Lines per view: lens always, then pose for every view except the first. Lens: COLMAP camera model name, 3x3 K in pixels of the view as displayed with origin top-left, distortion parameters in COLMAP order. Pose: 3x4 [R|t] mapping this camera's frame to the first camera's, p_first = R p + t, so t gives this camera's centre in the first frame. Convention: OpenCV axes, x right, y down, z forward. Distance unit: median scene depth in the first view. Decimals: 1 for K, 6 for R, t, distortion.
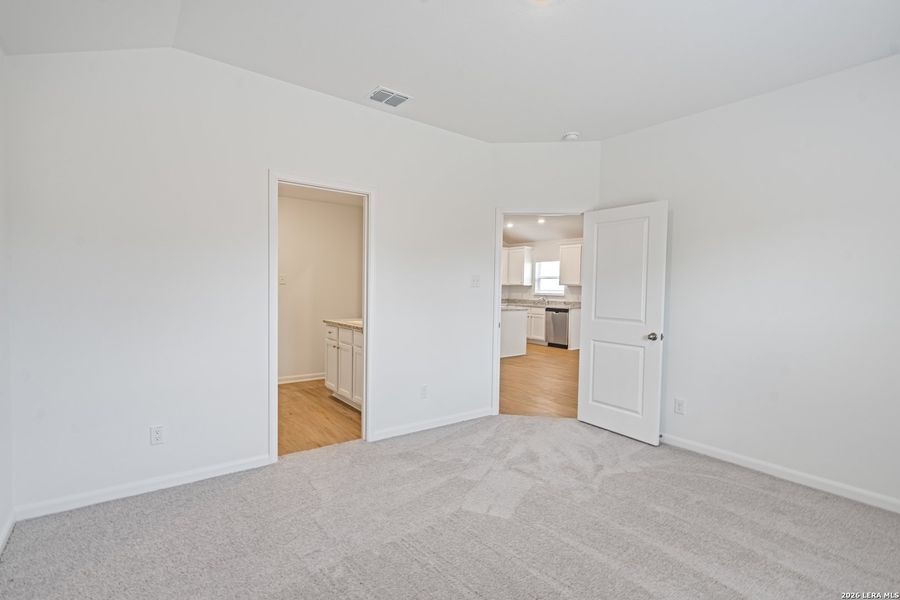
lens RADIAL K [[427.1, 0, 451.2], [0, 427.1, 299.5], [0, 0, 1]] dist [-0.003869, -0.000375]
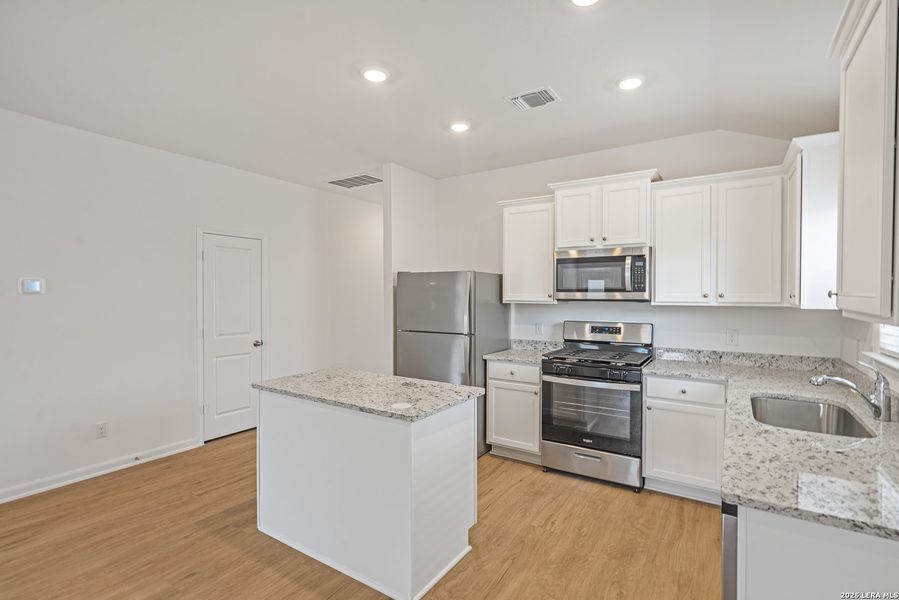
lens RADIAL K [[426.7, 0, 450.7], [0, 426.7, 299.5], [0, 0, 1]] dist [-0.003869, -0.000375]
pose [[0.340391, -0.002536, -0.940281, 0.335929], [-0.024617, 0.999630, -0.011608, -0.032344], [0.939962, 0.027098, 0.340202, 0.778435]]
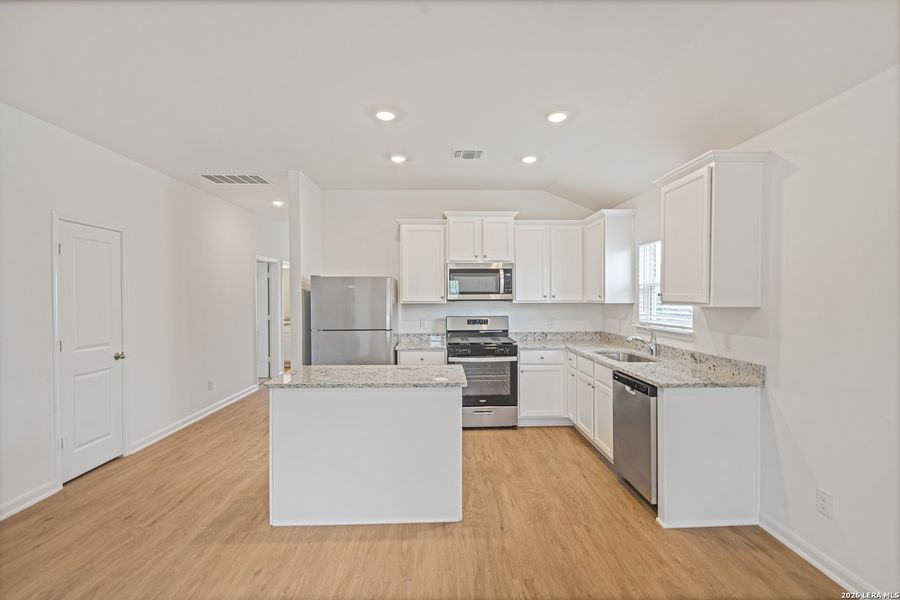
lens RADIAL K [[412.4, 0, 452.8], [0, 412.4, 301.6], [0, 0, 1]] dist [-0.001535, -0.000231]
pose [[0.816486, -0.010128, -0.577277, 0.293589], [-0.002302, 0.999781, -0.020796, -0.027373], [0.577361, 0.018309, 0.816284, 0.611660]]
